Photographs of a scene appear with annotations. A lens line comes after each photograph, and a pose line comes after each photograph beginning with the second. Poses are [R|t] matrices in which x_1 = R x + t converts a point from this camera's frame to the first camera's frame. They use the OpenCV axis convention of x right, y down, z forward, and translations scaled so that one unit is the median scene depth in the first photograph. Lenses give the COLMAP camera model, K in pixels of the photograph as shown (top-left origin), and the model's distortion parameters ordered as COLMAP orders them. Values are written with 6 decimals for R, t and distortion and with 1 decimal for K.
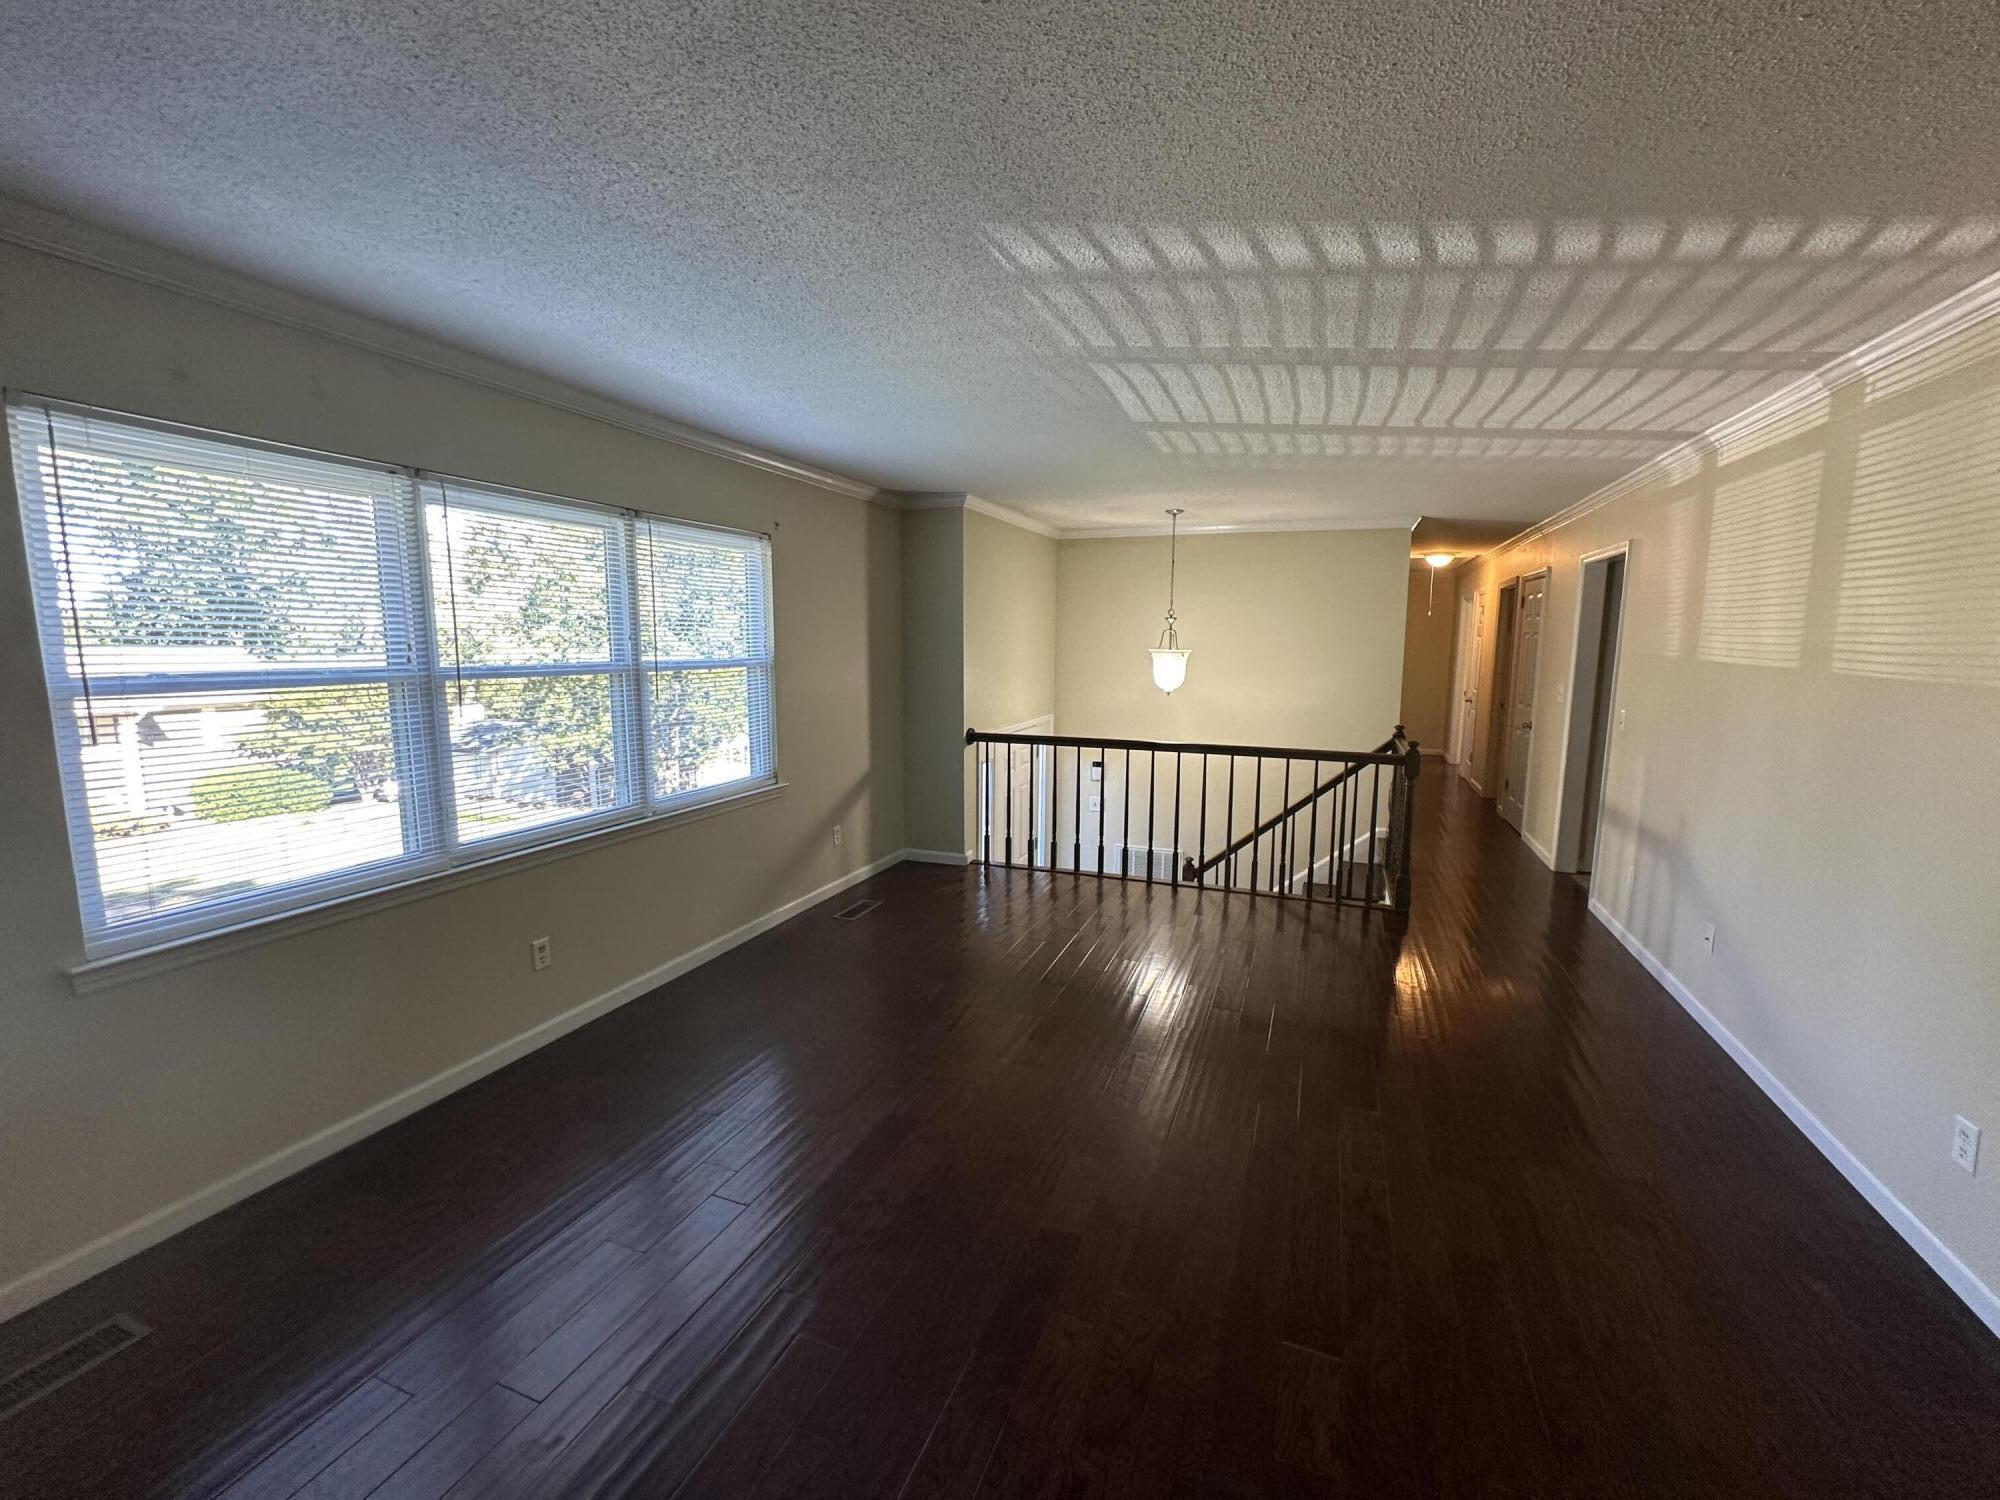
lens RADIAL K [[827.1, 0, 991.6], [0, 827.1, 752.6], [0, 0, 1]] dist [-0.001552, 0.001147]
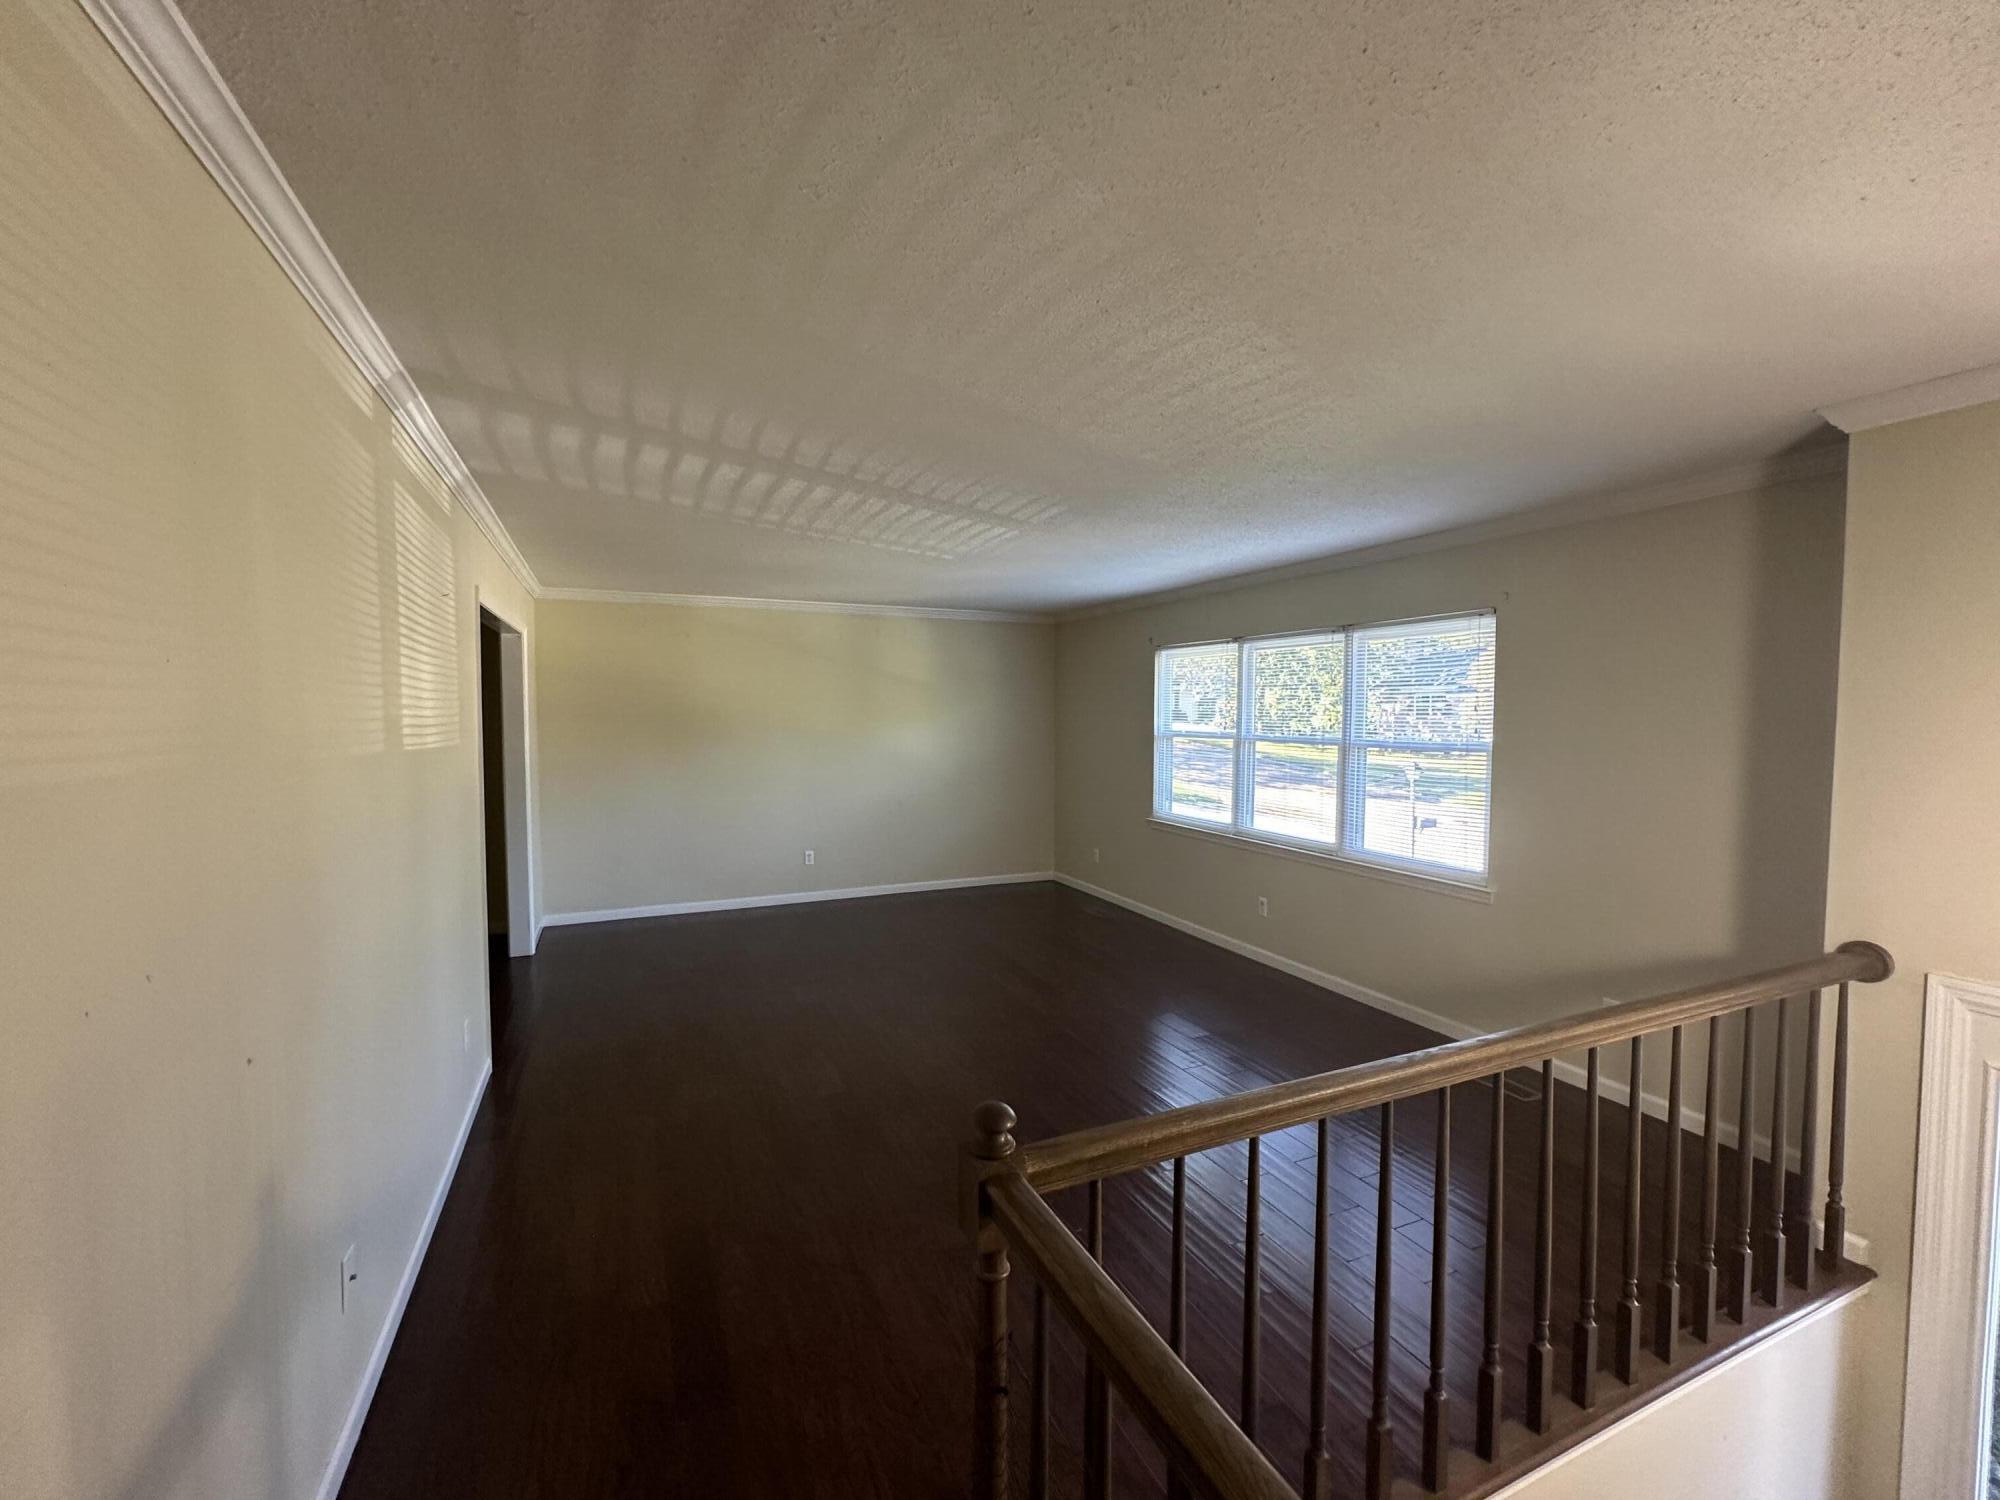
lens RADIAL K [[827.1, 0, 991.6], [0, 827.1, 752.6], [0, 0, 1]] dist [-0.001552, 0.001147]
pose [[-0.700929, 0.037018, -0.712269, 0.985068], [-0.098566, 0.984042, 0.148140, -0.246467], [0.706387, 0.174041, -0.686095, 1.639469]]
